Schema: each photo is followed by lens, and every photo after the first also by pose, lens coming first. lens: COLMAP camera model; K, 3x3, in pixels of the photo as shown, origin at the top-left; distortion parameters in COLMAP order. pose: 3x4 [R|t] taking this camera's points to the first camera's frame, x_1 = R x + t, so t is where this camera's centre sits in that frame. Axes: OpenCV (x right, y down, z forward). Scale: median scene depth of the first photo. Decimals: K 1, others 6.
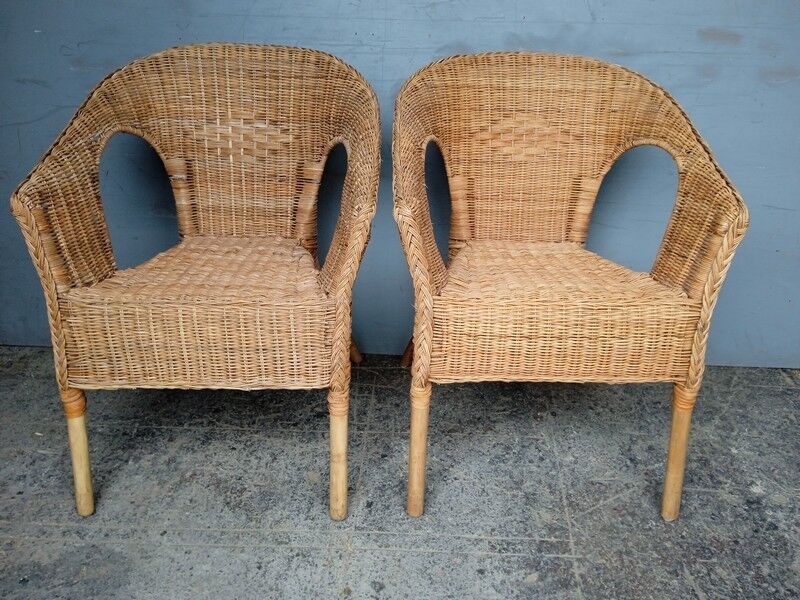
lens RADIAL K [[673.0, 0, 400.1], [0, 673.0, 289.7], [0, 0, 1]] dist [0.111657, -0.190465]
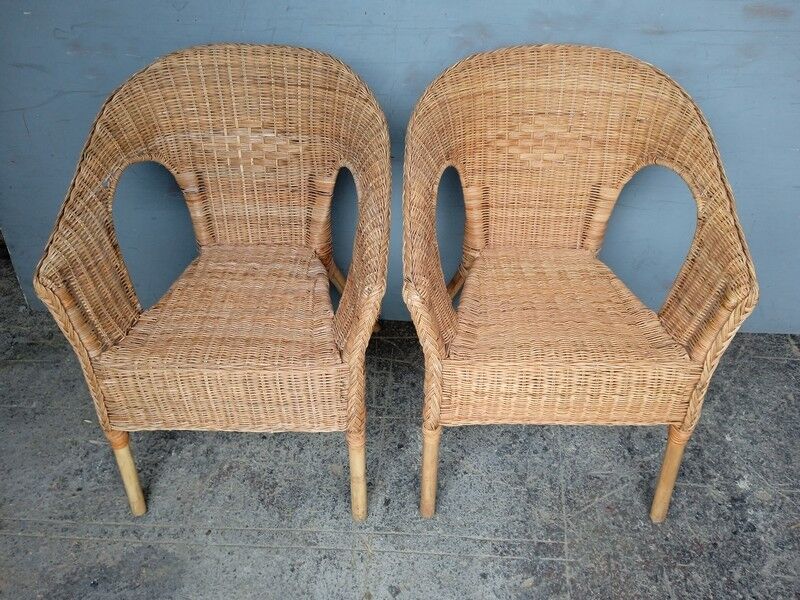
lens RADIAL K [[673.0, 0, 399.8], [0, 673.0, 291.7], [0, 0, 1]] dist [0.111657, -0.190465]
pose [[0.999170, -0.002571, -0.040645, 0.022978], [0.013603, 0.961759, 0.273557, -0.336565], [0.038388, -0.273883, 0.960997, 0.018800]]
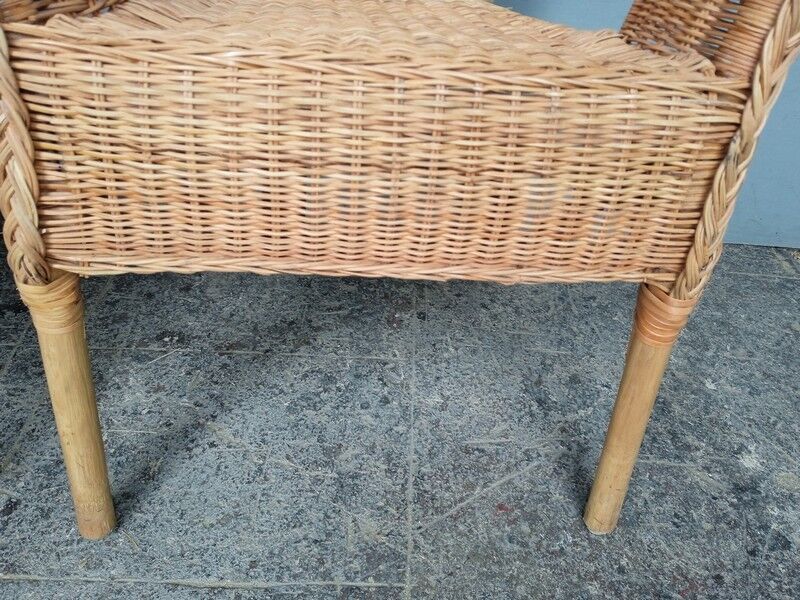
lens RADIAL K [[673.0, 0, 399.6], [0, 673.0, 295.2], [0, 0, 1]] dist [0.111657, -0.190465]
pose [[0.994326, 0.023248, 0.103806, 0.184623], [-0.044603, 0.977019, 0.208431, 0.055346], [-0.096575, -0.211878, 0.972513, 0.549032]]
